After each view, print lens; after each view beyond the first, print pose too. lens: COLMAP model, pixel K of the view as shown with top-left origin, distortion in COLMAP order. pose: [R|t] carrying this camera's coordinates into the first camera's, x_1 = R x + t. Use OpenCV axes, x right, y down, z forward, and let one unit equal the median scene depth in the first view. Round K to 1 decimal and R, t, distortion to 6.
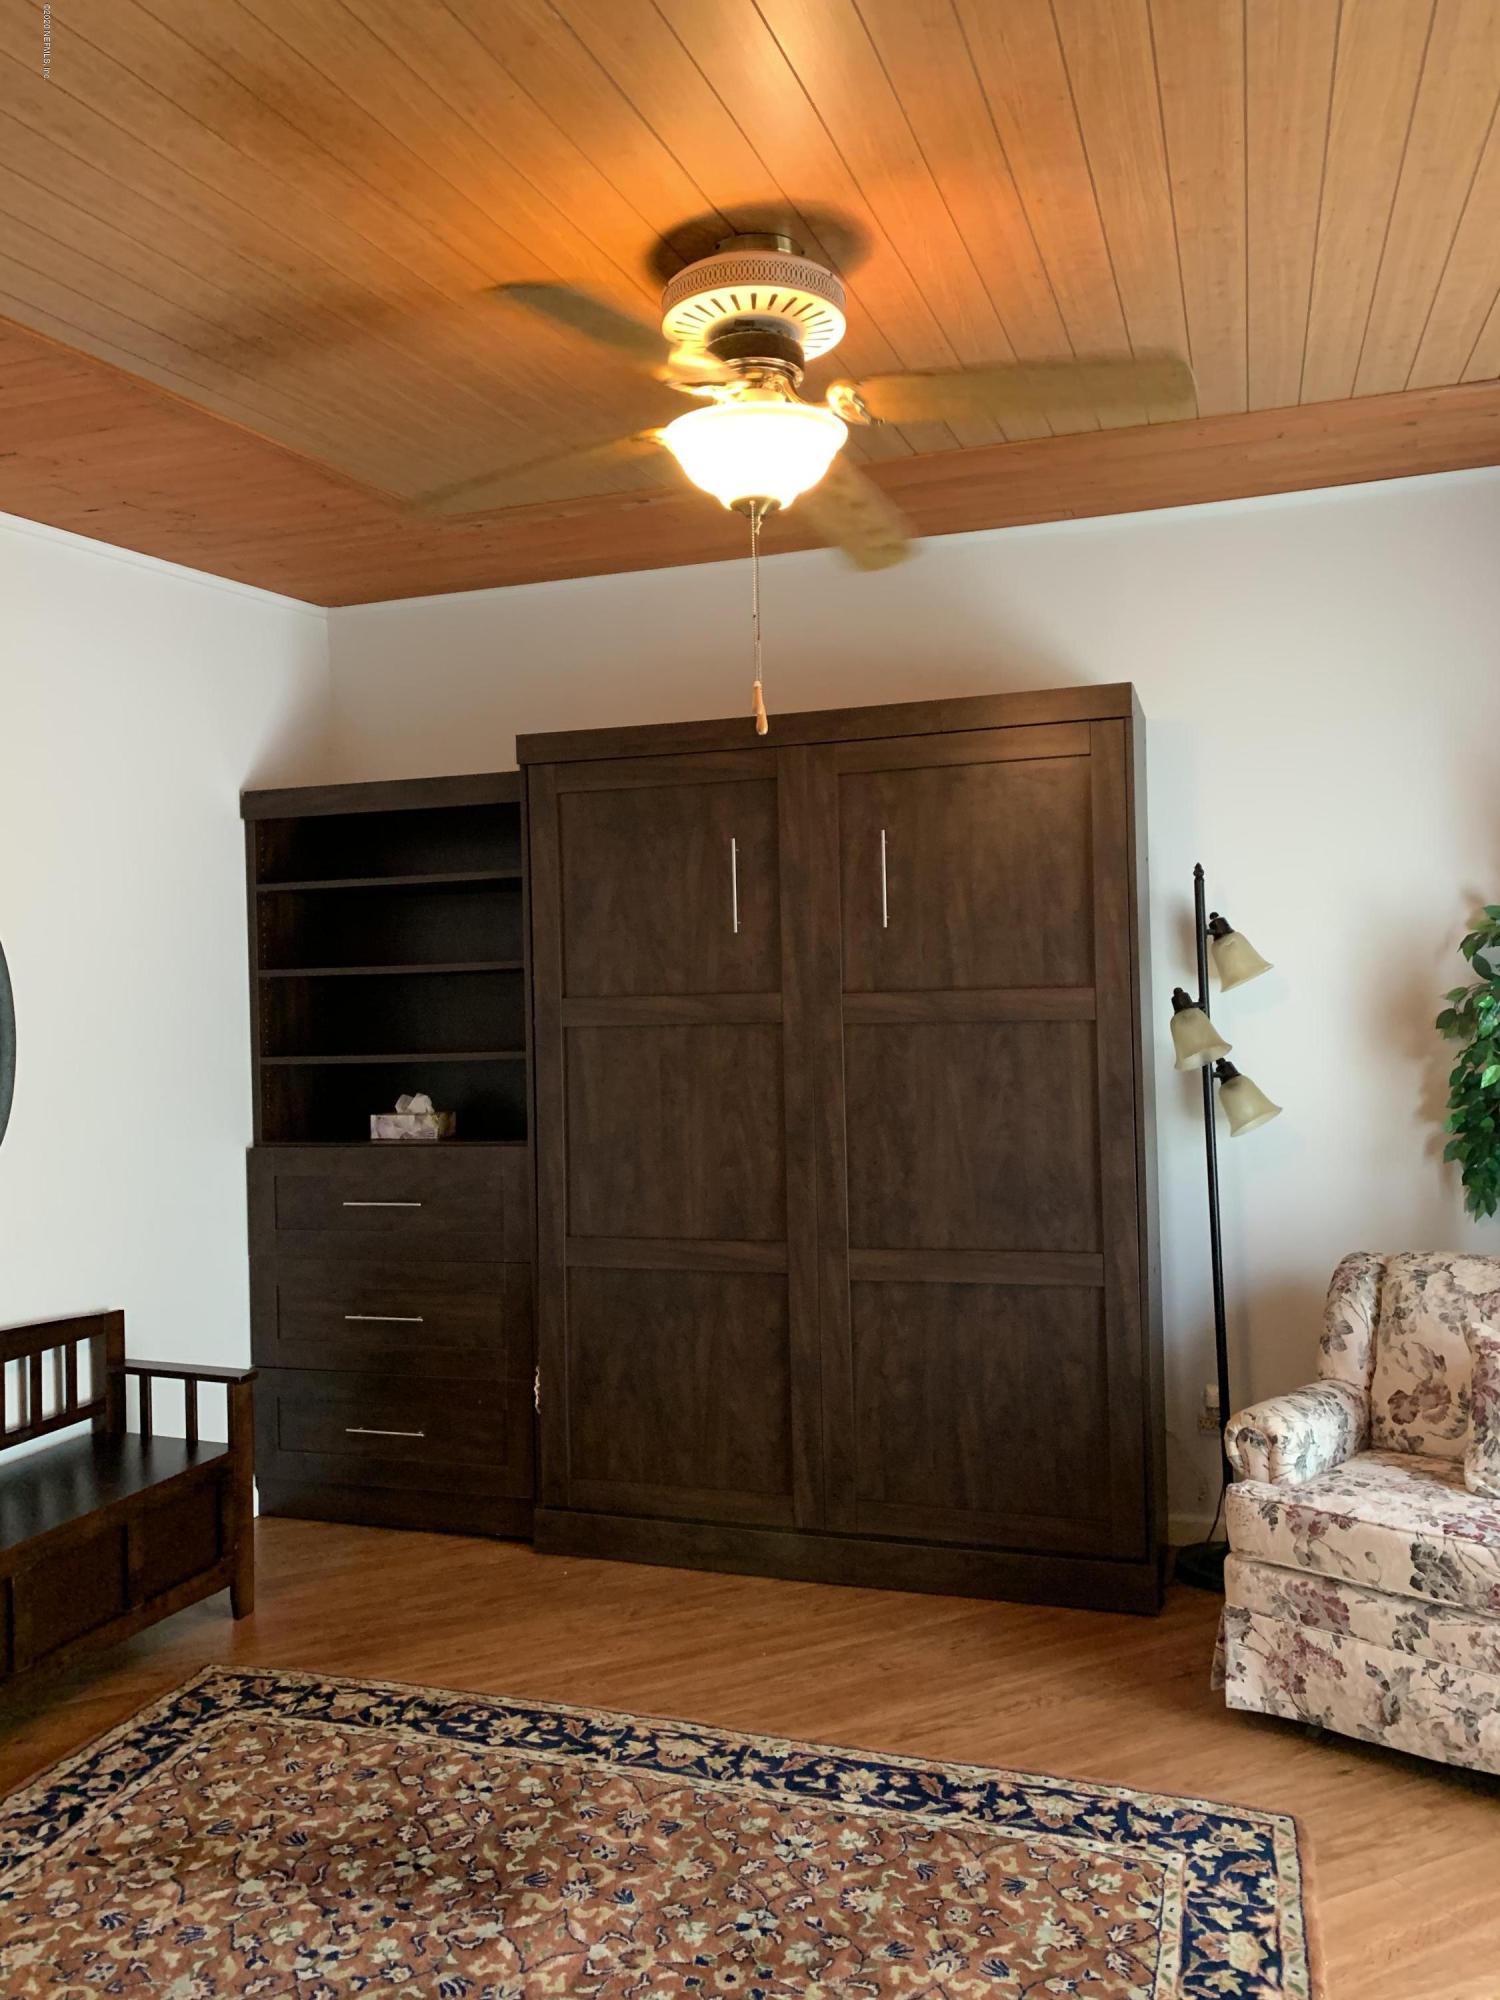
lens RADIAL K [[1535.6, 0, 758.9], [0, 1535.6, 1016.0], [0, 0, 1]] dist [0.024713, -0.005601]
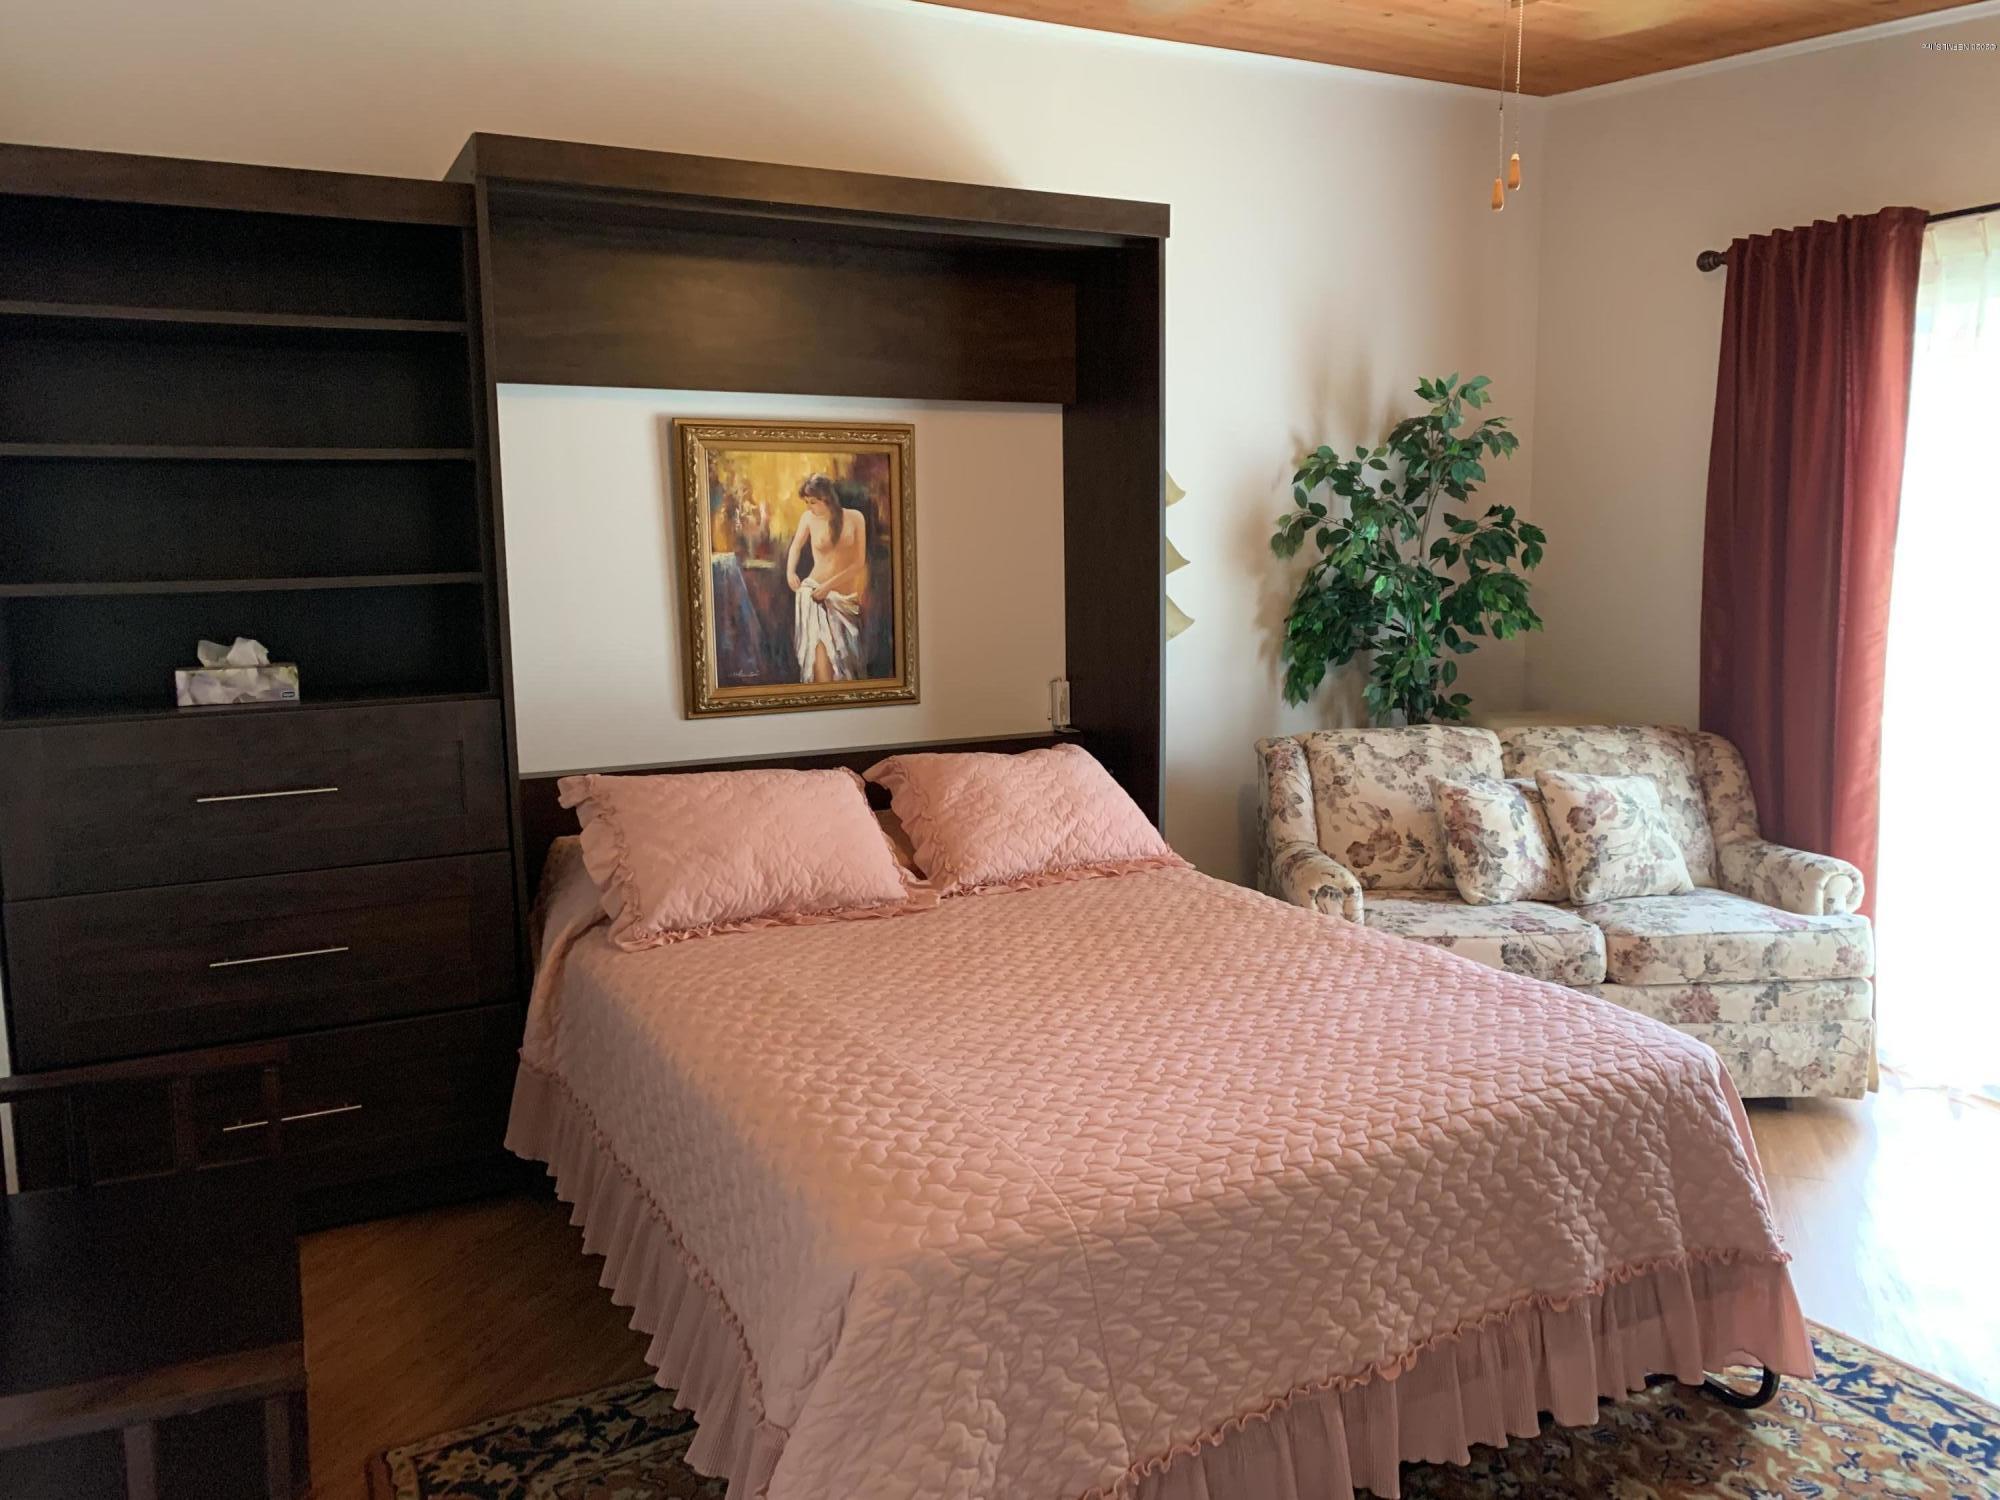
lens RADIAL K [[1535.6, 0, 1011.0], [0, 1535.6, 738.4], [0, 0, 1]] dist [0.024713, -0.005601]
pose [[0.700946, -0.081249, 0.708571, -0.638133], [-0.001639, 0.993304, 0.115519, 0.019126], [-0.713212, -0.082134, 0.696119, 0.346615]]
